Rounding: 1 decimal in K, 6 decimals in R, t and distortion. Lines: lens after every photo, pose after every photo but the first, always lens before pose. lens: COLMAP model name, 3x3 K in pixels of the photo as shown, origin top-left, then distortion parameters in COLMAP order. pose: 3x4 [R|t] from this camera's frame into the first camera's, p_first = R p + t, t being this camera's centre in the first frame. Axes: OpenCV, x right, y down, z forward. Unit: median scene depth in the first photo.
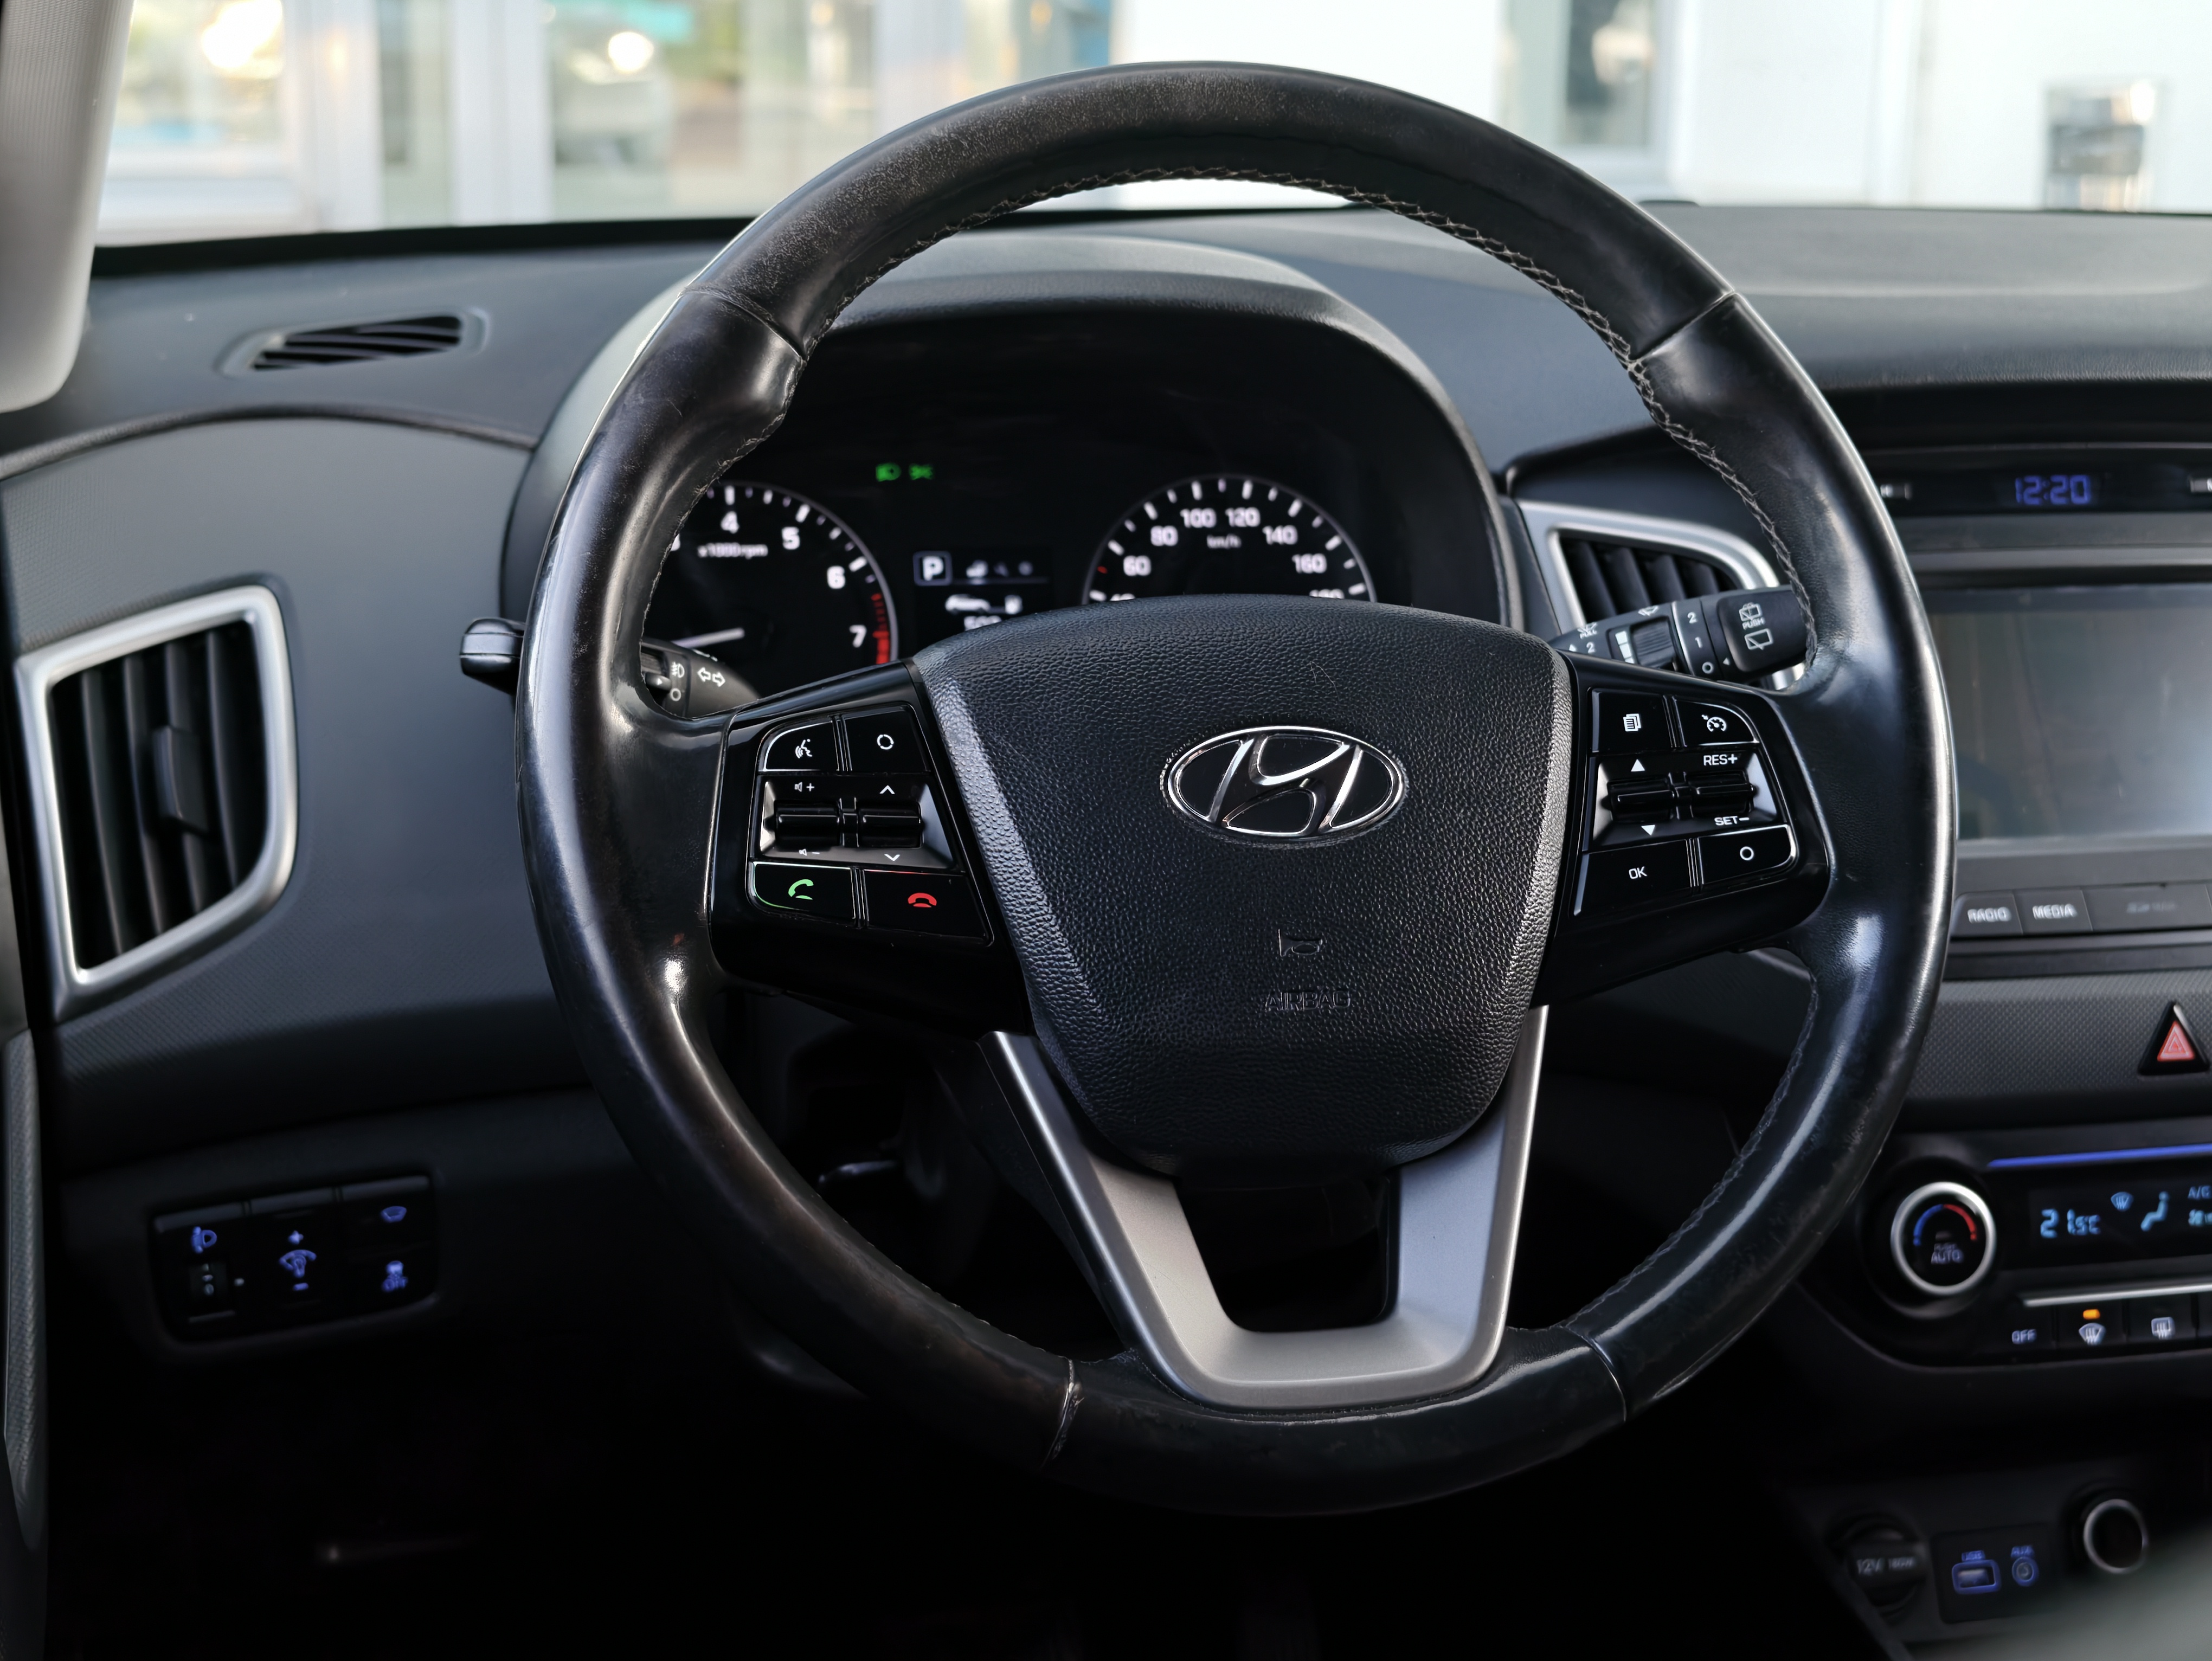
lens RADIAL K [[3214.7, 0, 1084.1], [0, 3214.7, 826.0], [0, 0, 1]] dist [0.025396, 0.000000]
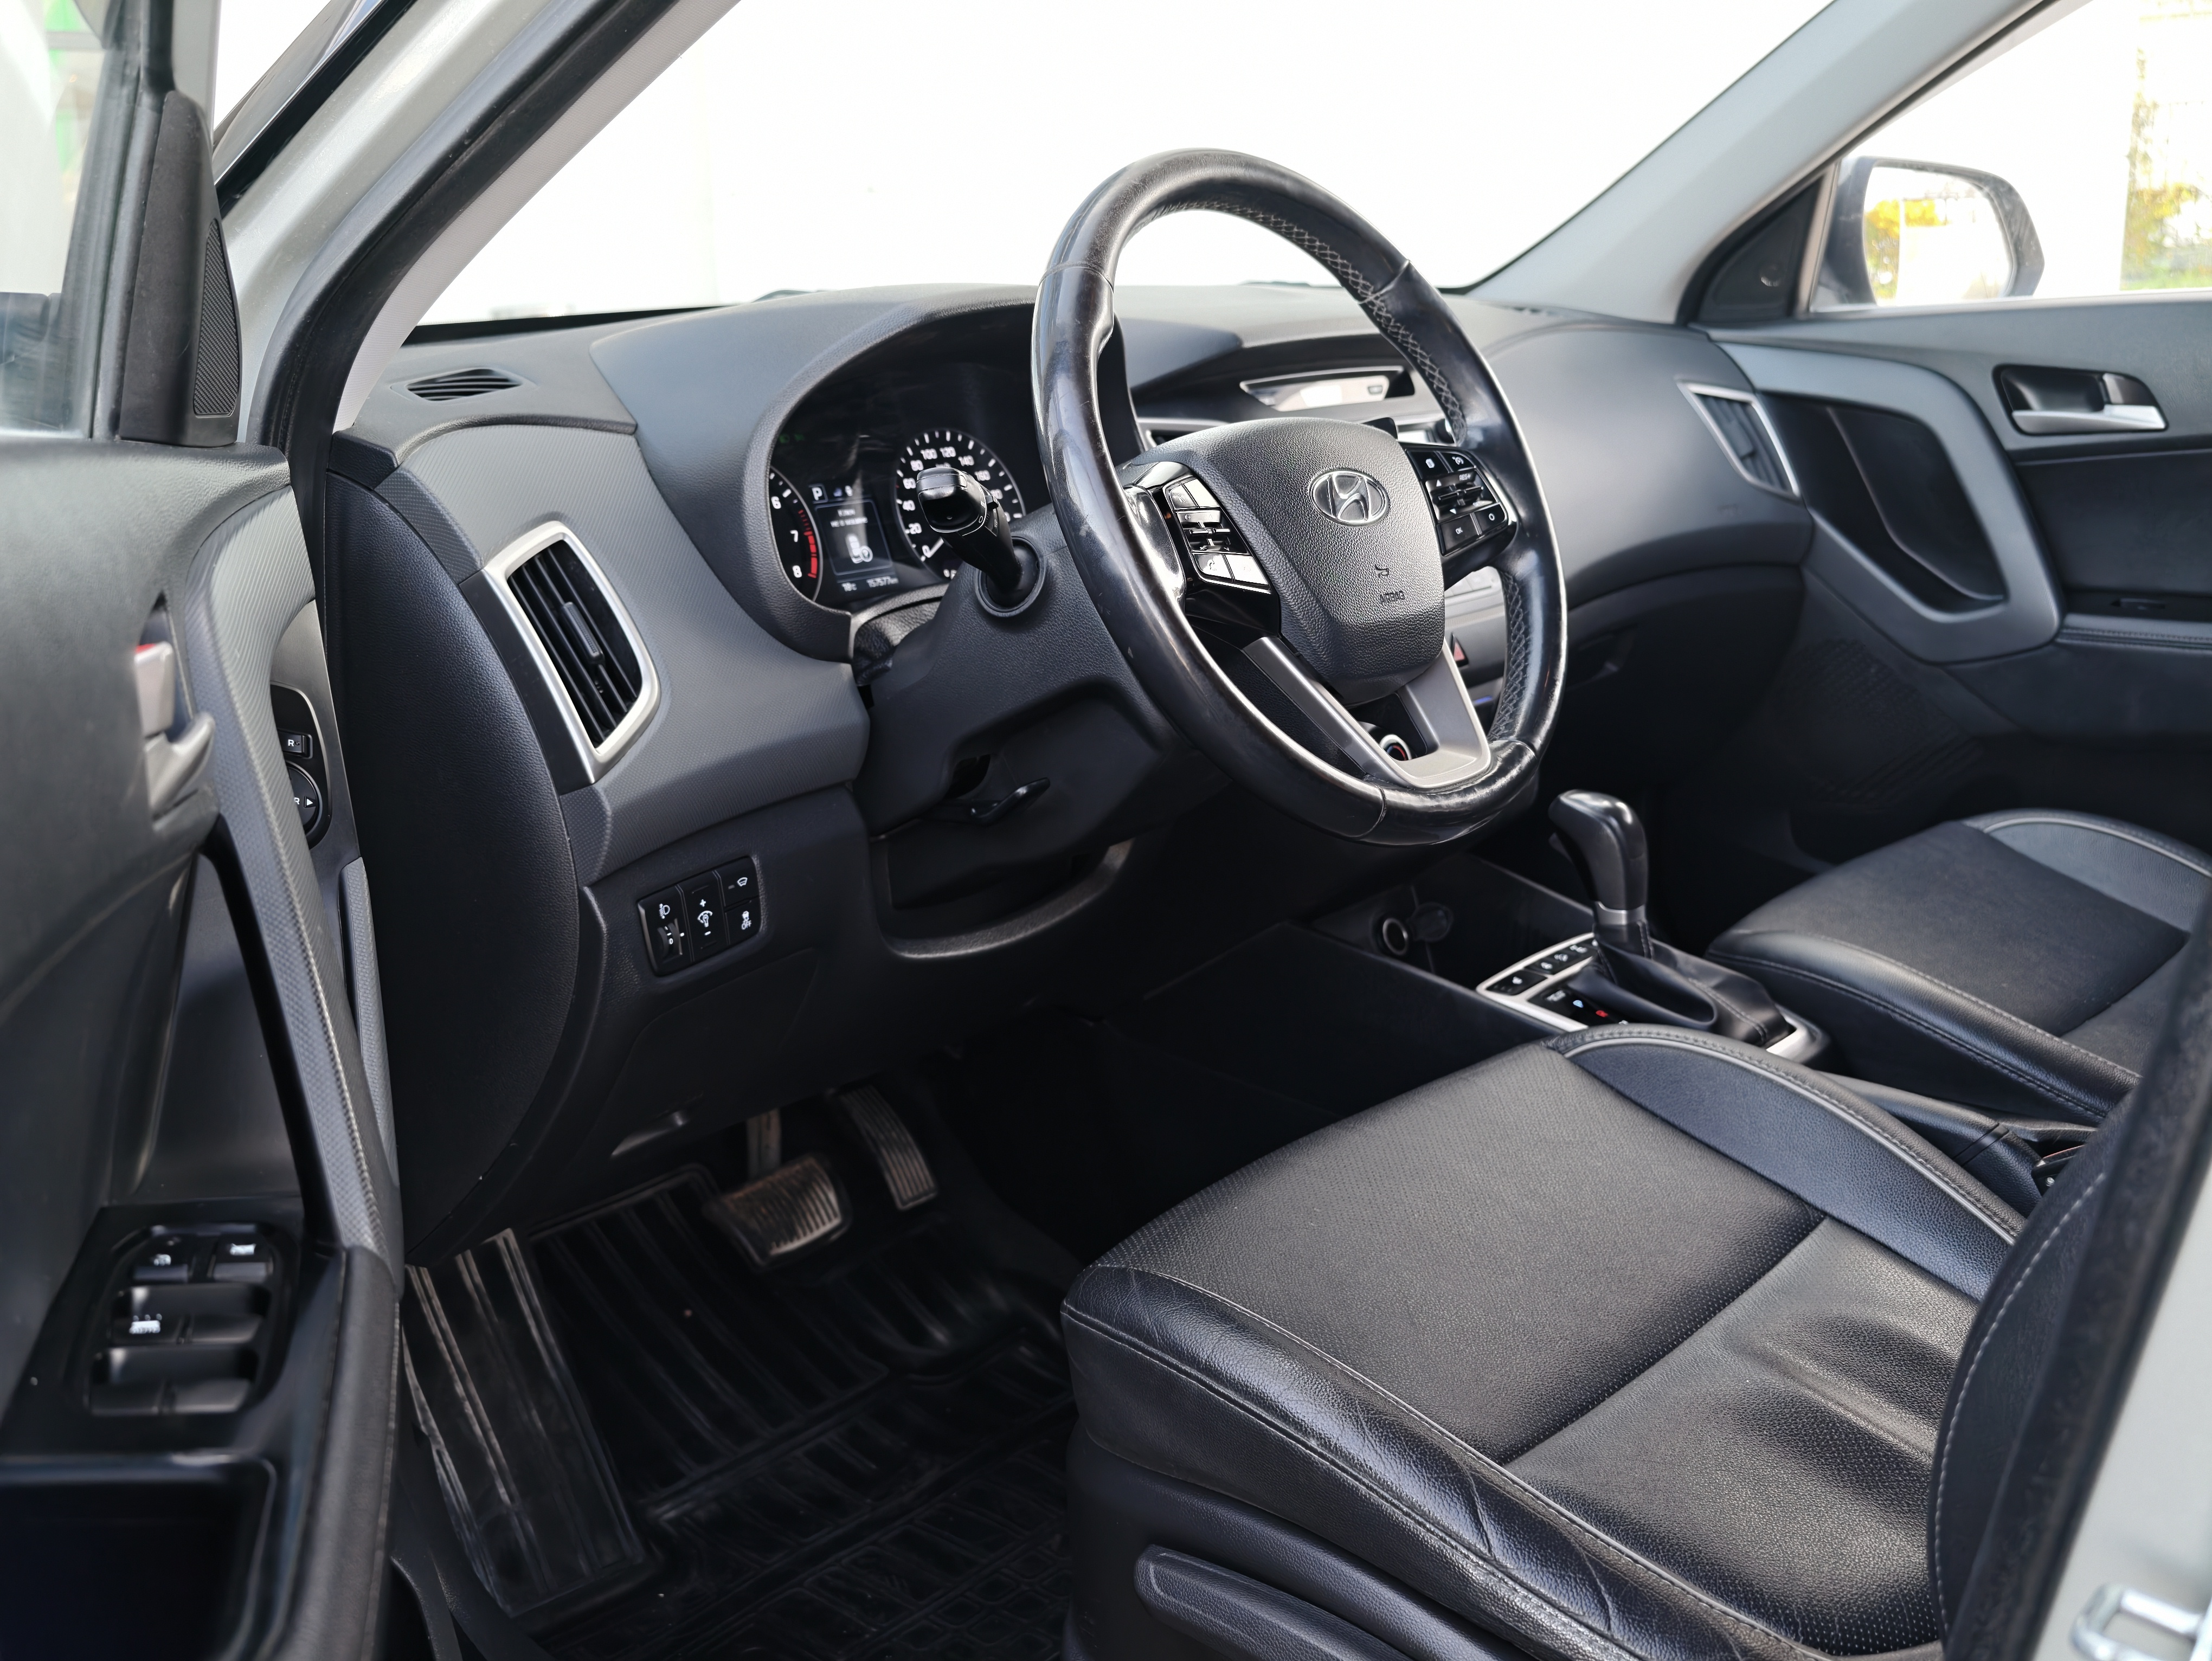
lens RADIAL K [[2249.6, 0, 1118.0], [0, 2249.6, 830.0], [0, 0, 1]] dist [-0.028409, 0.000000]
pose [[0.801496, -0.181032, 0.569939, -0.654123], [0.189211, 0.980883, 0.045478, 0.072612], [-0.567277, 0.071388, 0.820427, -0.047767]]
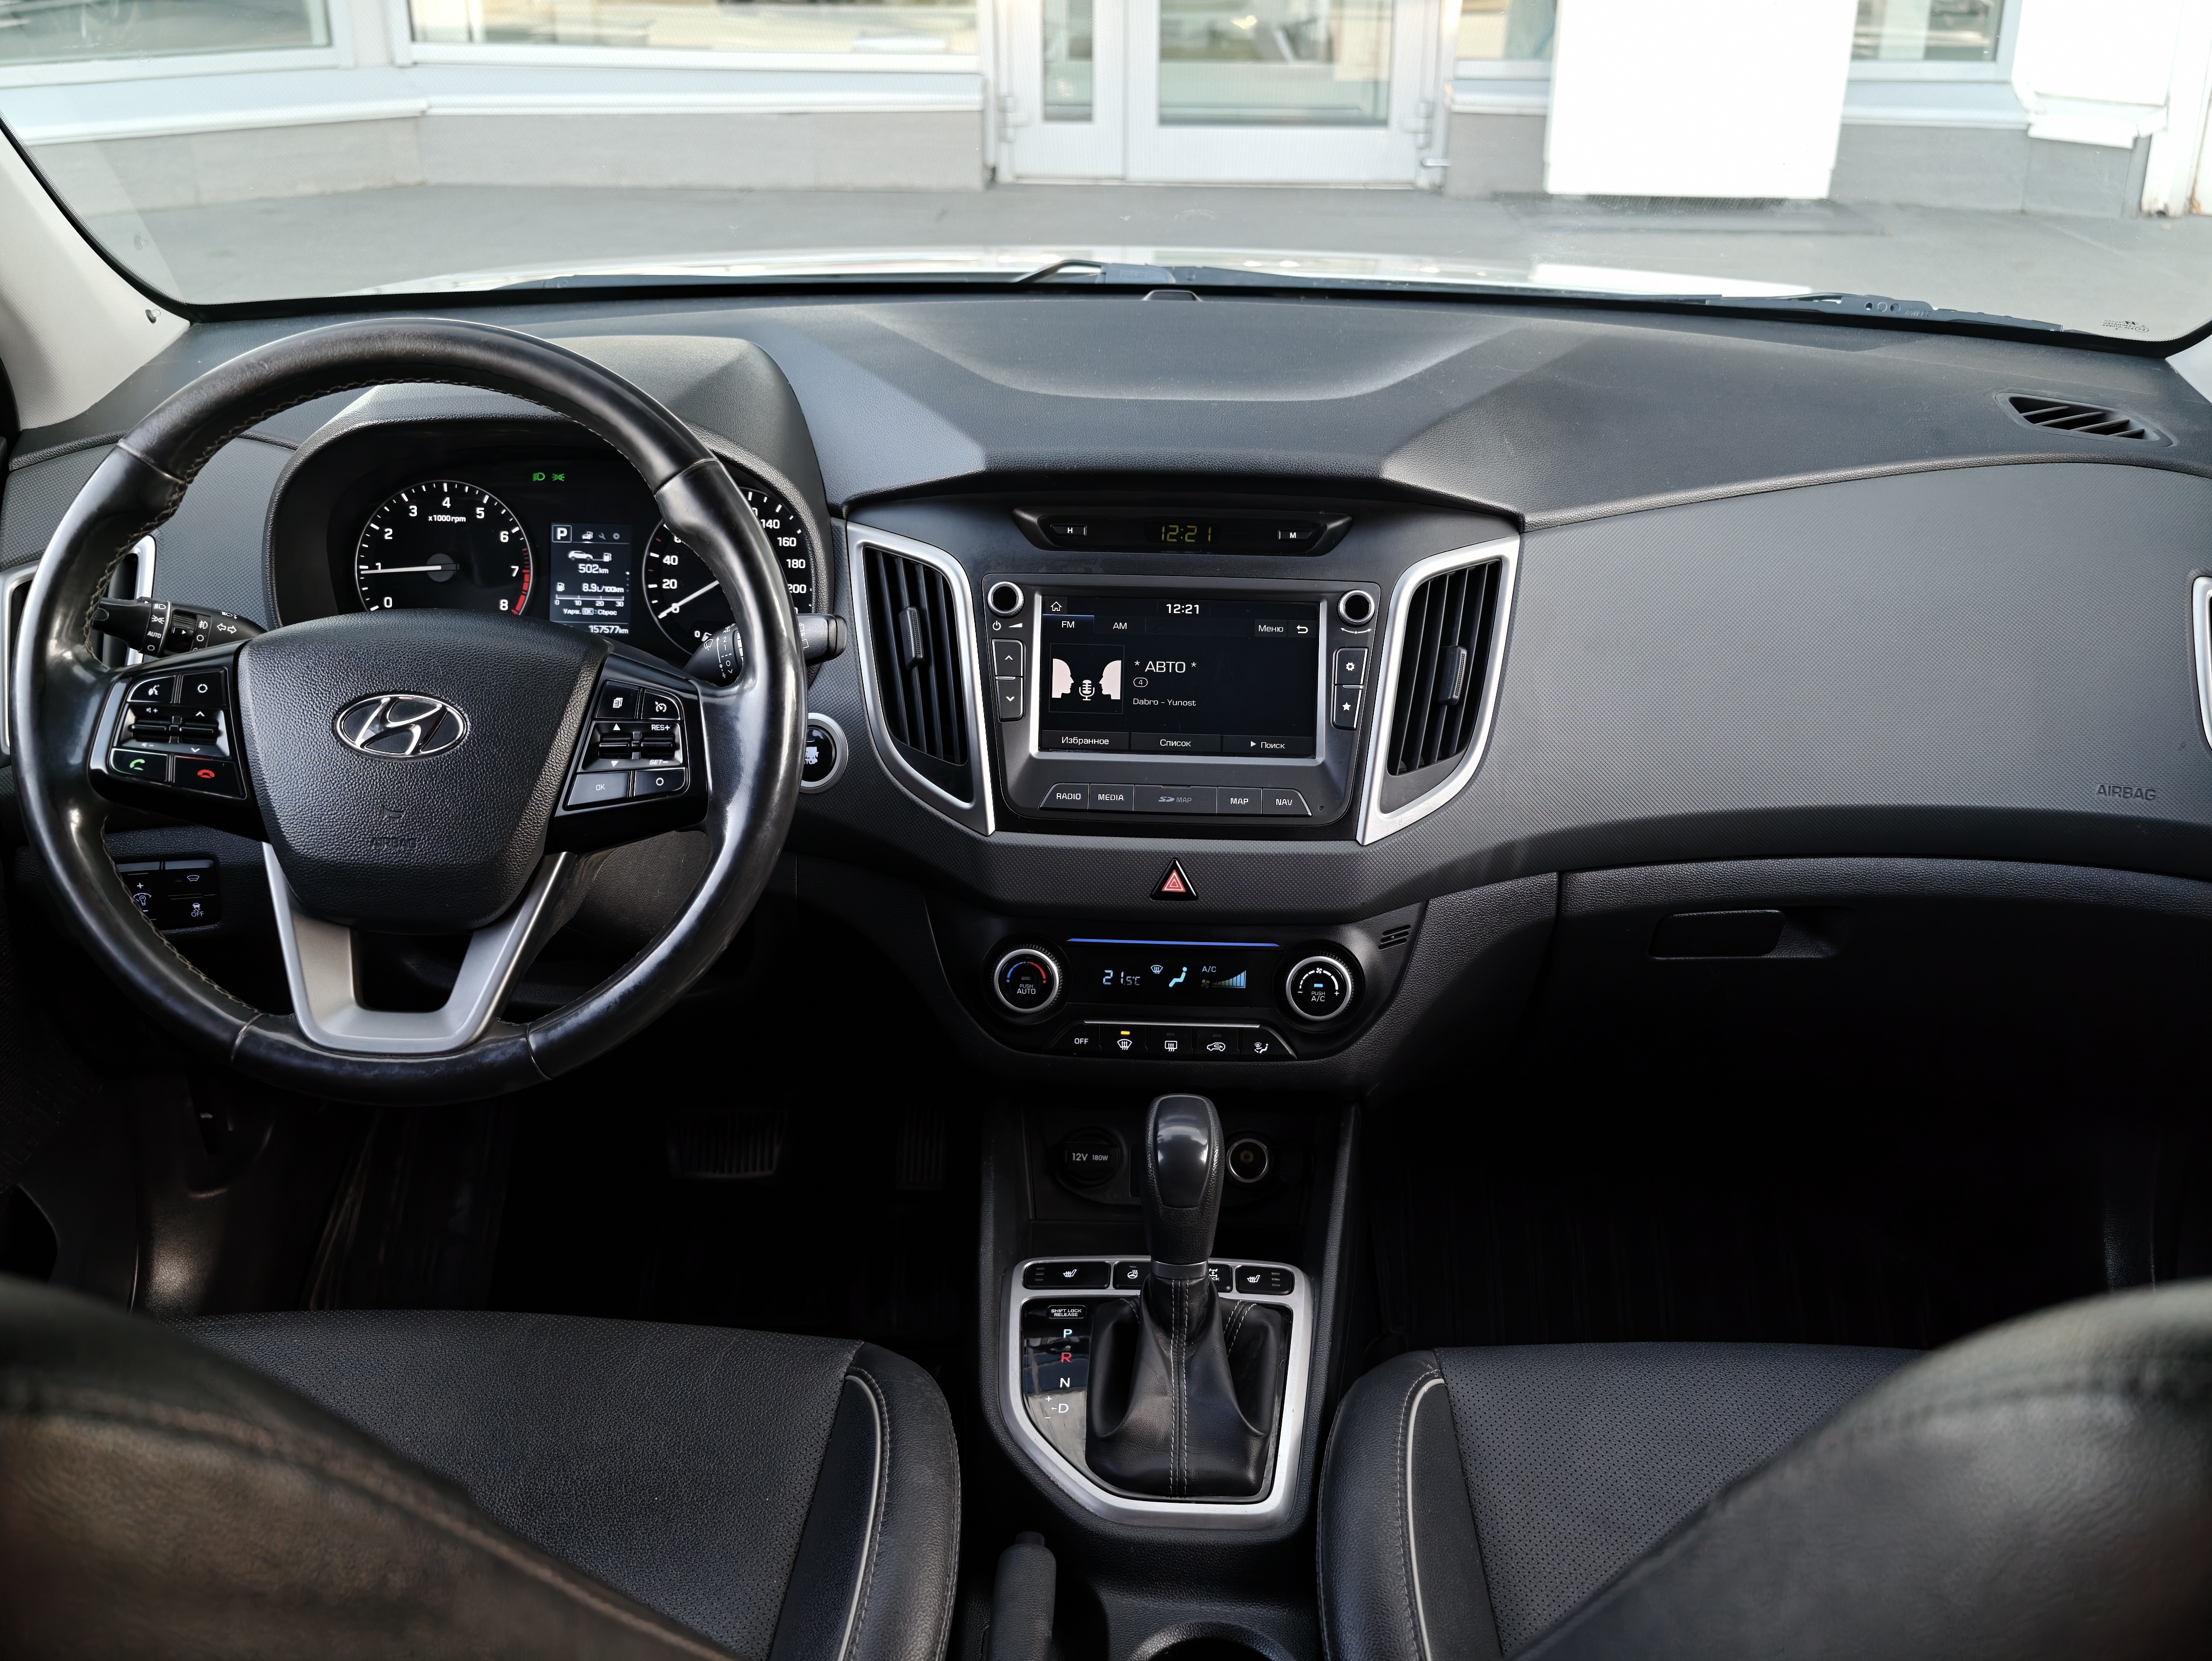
lens RADIAL K [[2249.6, 0, 1117.0], [0, 2249.6, 824.3], [0, 0, 1]] dist [-0.028409, 0.000000]
pose [[0.970149, 0.097888, -0.221878, 0.553131], [-0.066784, 0.987380, 0.143601, -0.124832], [0.233134, -0.124497, 0.964442, -0.125644]]
